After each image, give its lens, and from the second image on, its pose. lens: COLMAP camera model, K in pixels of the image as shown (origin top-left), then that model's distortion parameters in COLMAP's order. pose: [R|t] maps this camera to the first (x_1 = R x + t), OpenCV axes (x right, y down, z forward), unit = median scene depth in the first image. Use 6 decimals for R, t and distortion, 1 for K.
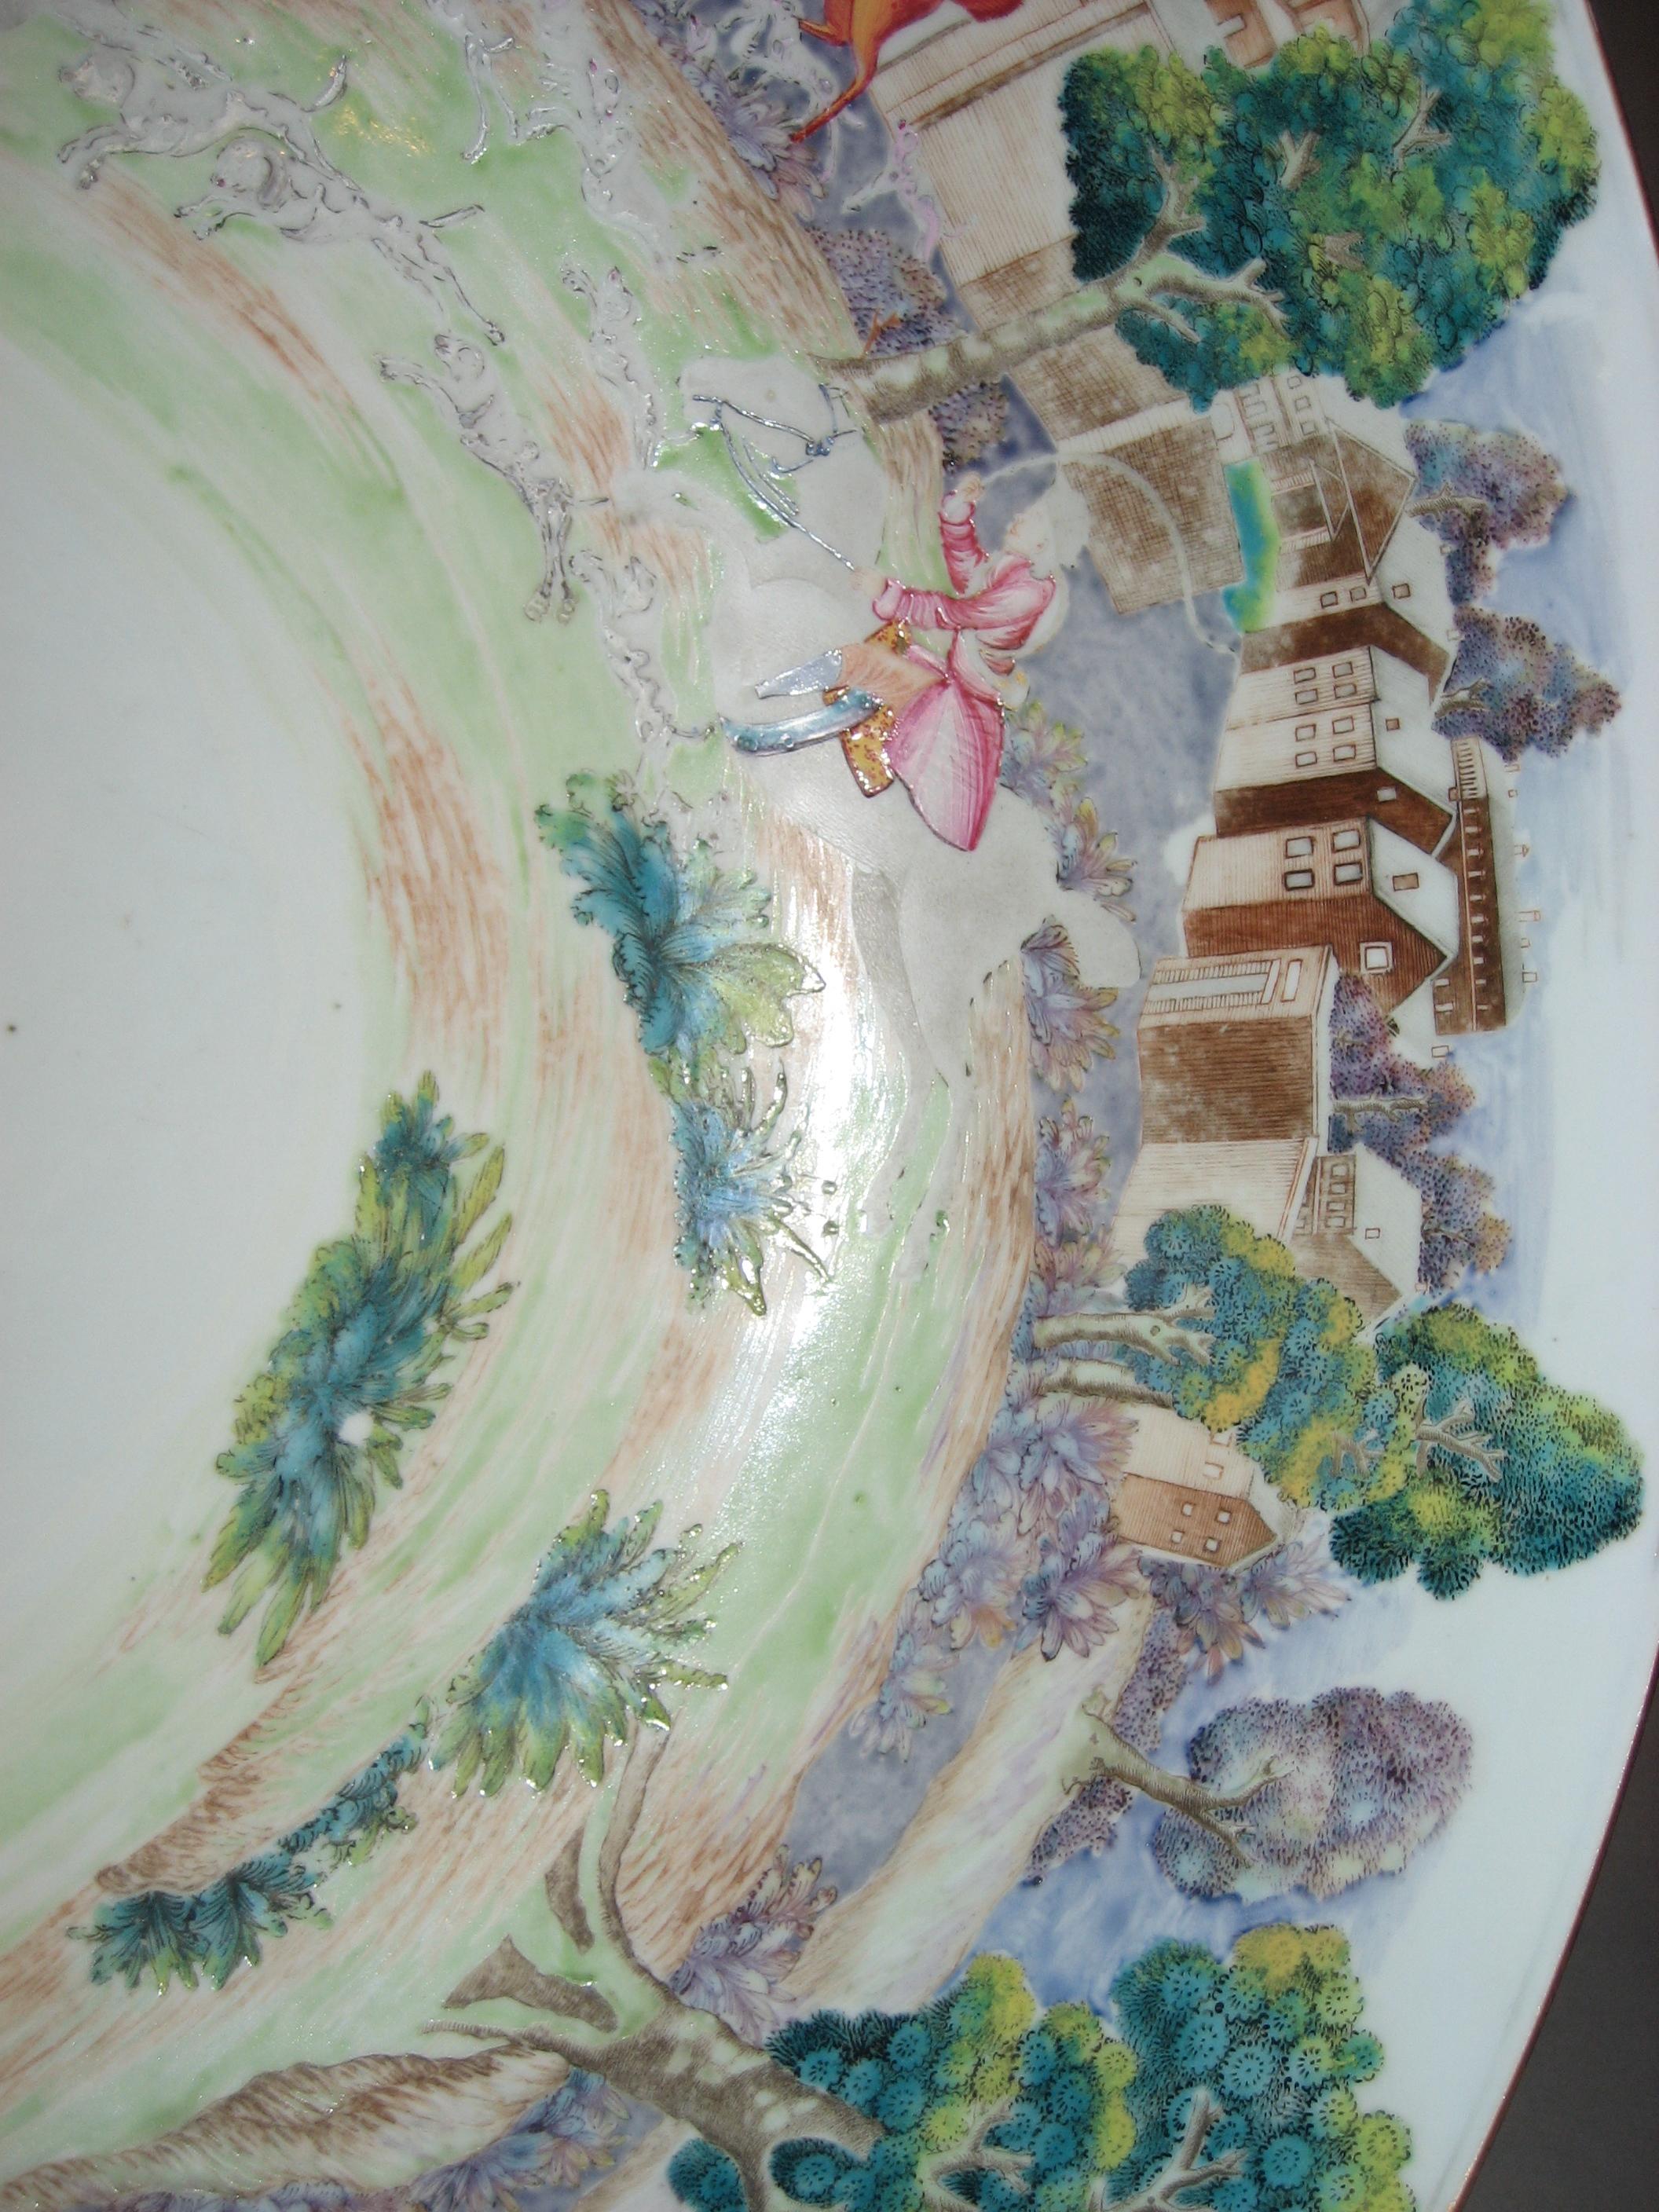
lens RADIAL K [[2569.9, 0, 857.9], [0, 2569.9, 1144.2], [0, 0, 1]] dist [-0.151164, 0.180118]
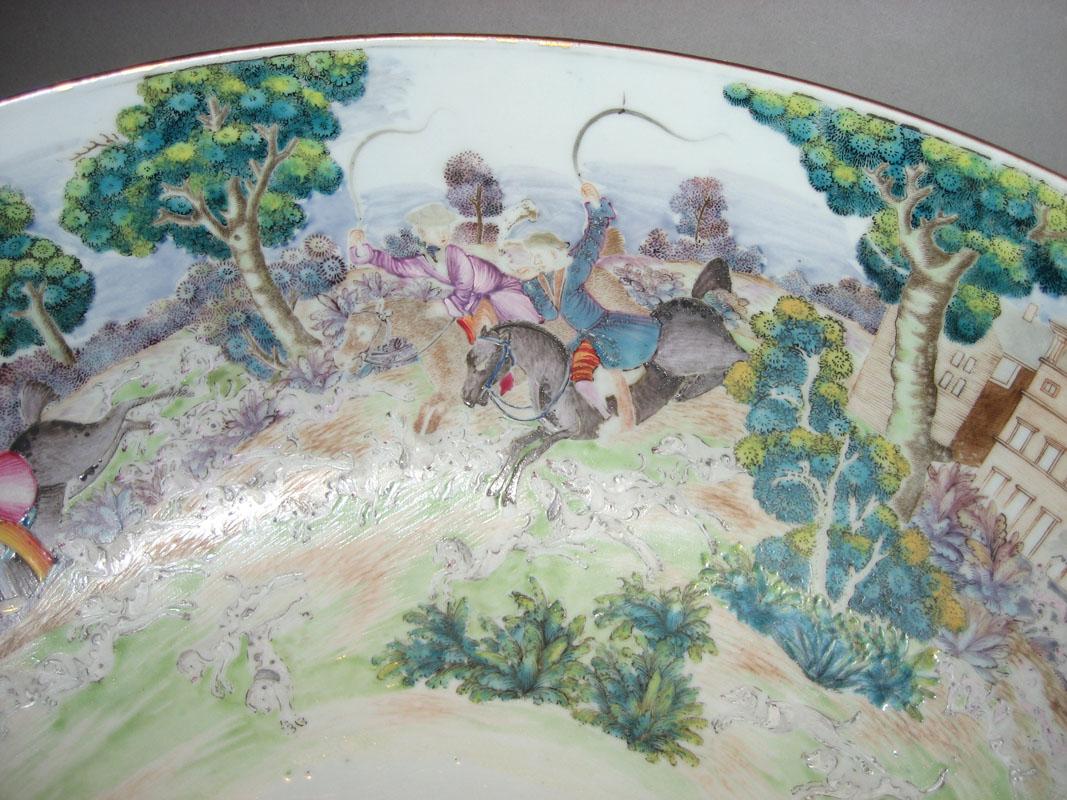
lens RADIAL K [[1239.7, 0, 551.8], [0, 1239.7, 389.9], [0, 0, 1]] dist [-0.151164, 0.180118]
pose [[0.729879, -0.145541, -0.667903, 0.237092], [-0.438746, 0.649515, -0.620992, 0.093802], [0.524193, 0.746289, 0.410212, 0.217956]]
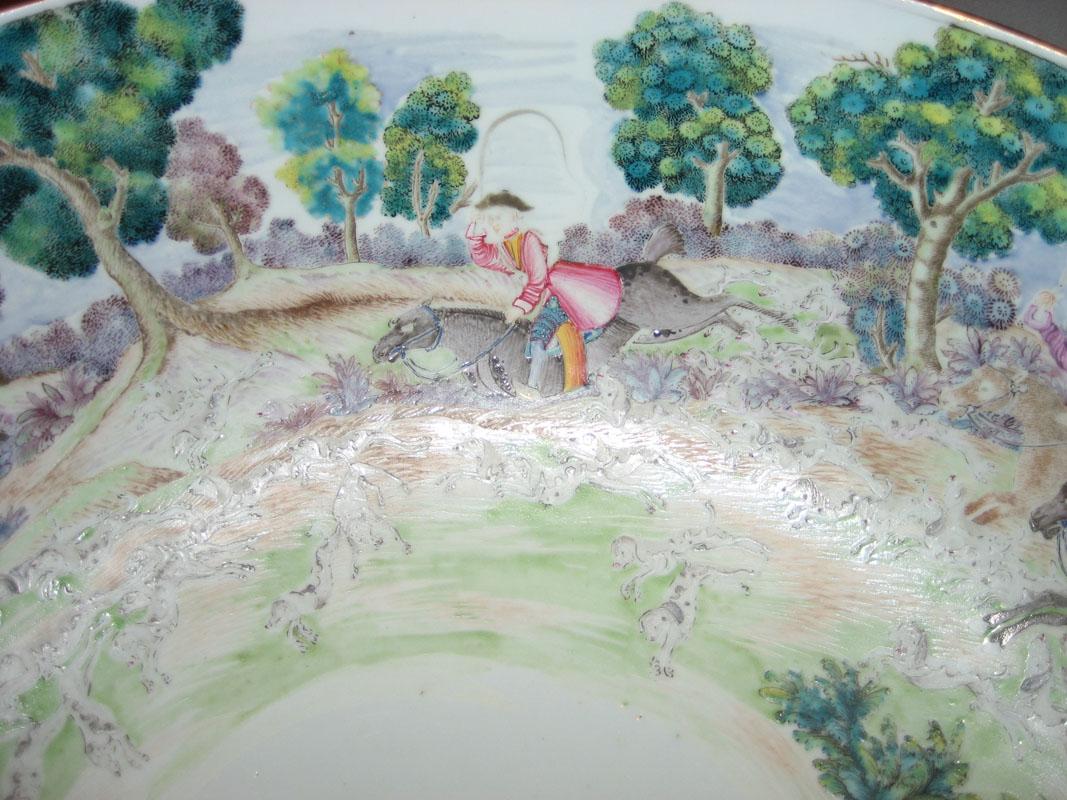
lens RADIAL K [[1239.7, 0, 551.8], [0, 1239.7, 389.9], [0, 0, 1]] dist [-0.151164, 0.180118]
pose [[0.266026, 0.266905, -0.926279, 0.194725], [-0.955950, 0.196705, -0.217867, -0.002285], [0.124054, 0.943435, 0.307477, 0.204387]]
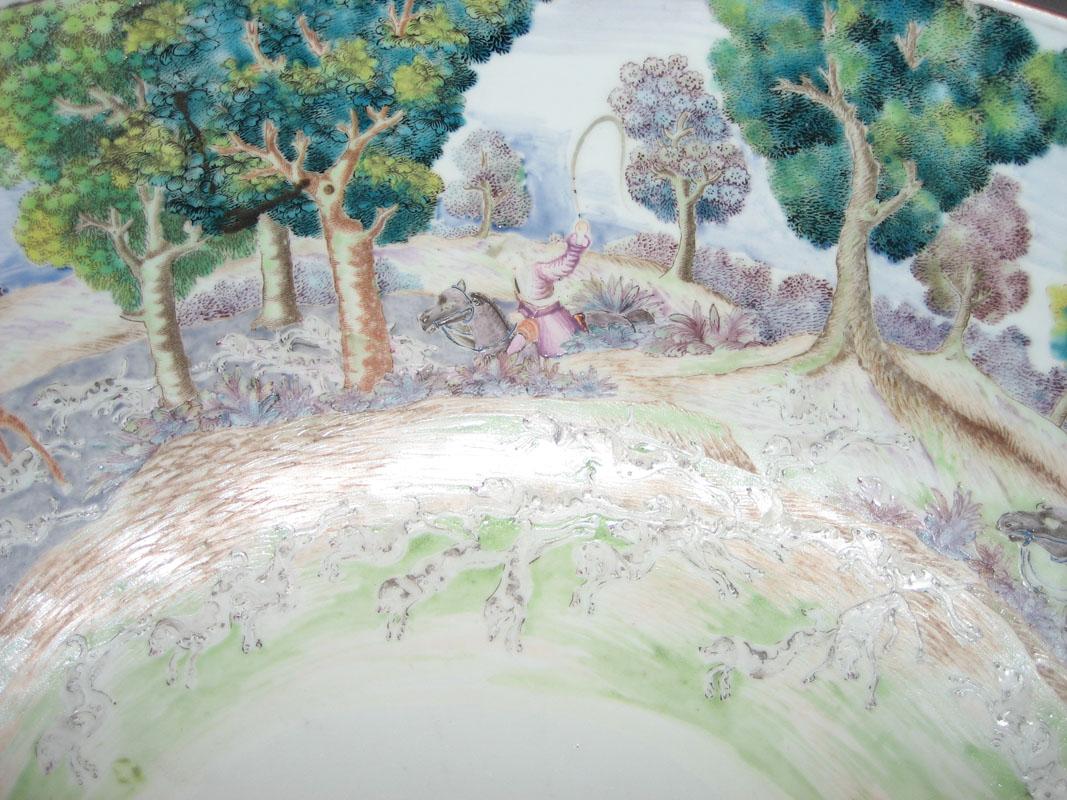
lens RADIAL K [[1239.7, 0, 551.8], [0, 1239.7, 389.9], [0, 0, 1]] dist [-0.151164, 0.180118]
pose [[-0.478407, 0.119523, -0.869966, 0.105550], [-0.783594, -0.505278, 0.361490, -0.103372], [-0.396369, 0.854639, 0.335386, 0.228019]]
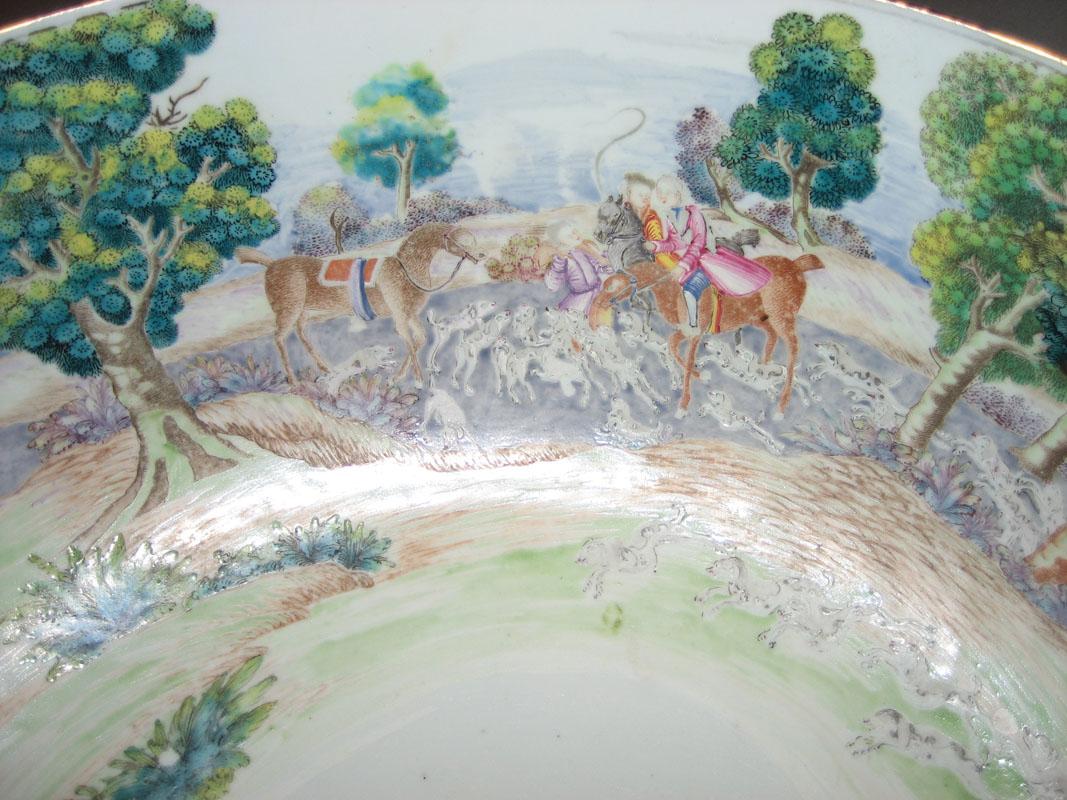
lens RADIAL K [[1239.7, 0, 551.8], [0, 1239.7, 389.9], [0, 0, 1]] dist [-0.151164, 0.180118]
pose [[-0.781632, -0.463528, -0.417364, 0.076620], [0.190753, -0.814714, 0.547590, -0.099782], [-0.593855, 0.348400, 0.725226, 0.114577]]
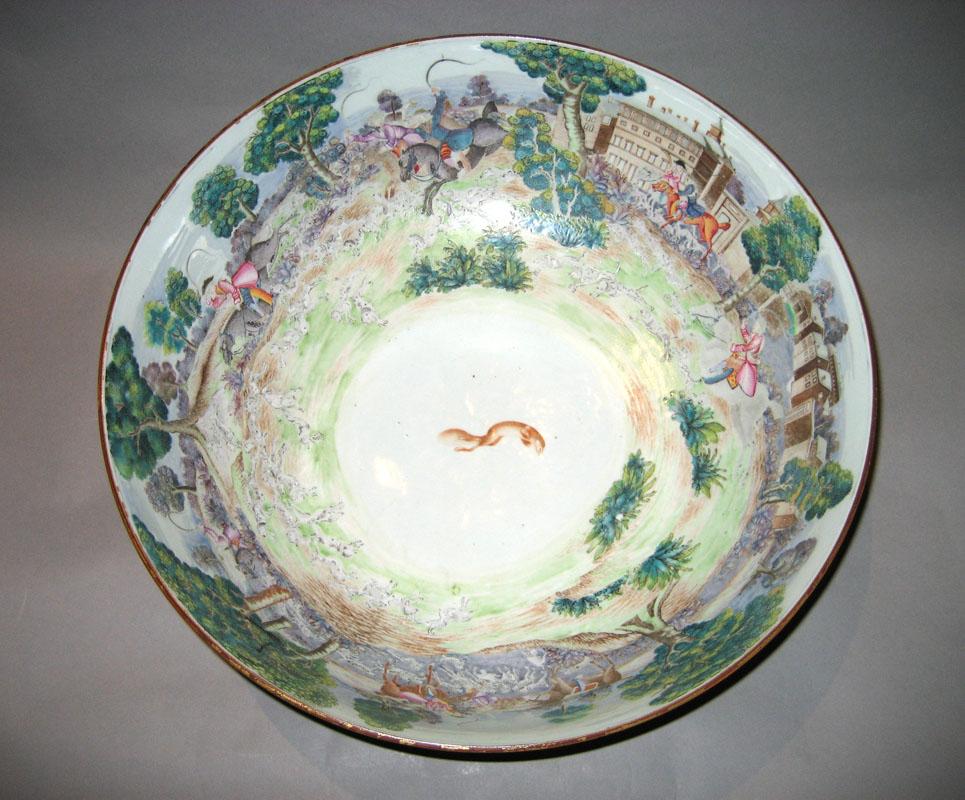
lens RADIAL K [[1084.0, 0, 467.8], [0, 1084.0, 400.2], [0, 0, 1]] dist [-0.155314, 0.011048]
pose [[0.794543, -0.146714, -0.589217, 0.834220], [-0.103022, 0.923730, -0.368930, 0.708455], [0.598405, 0.353833, 0.718828, -0.742907]]
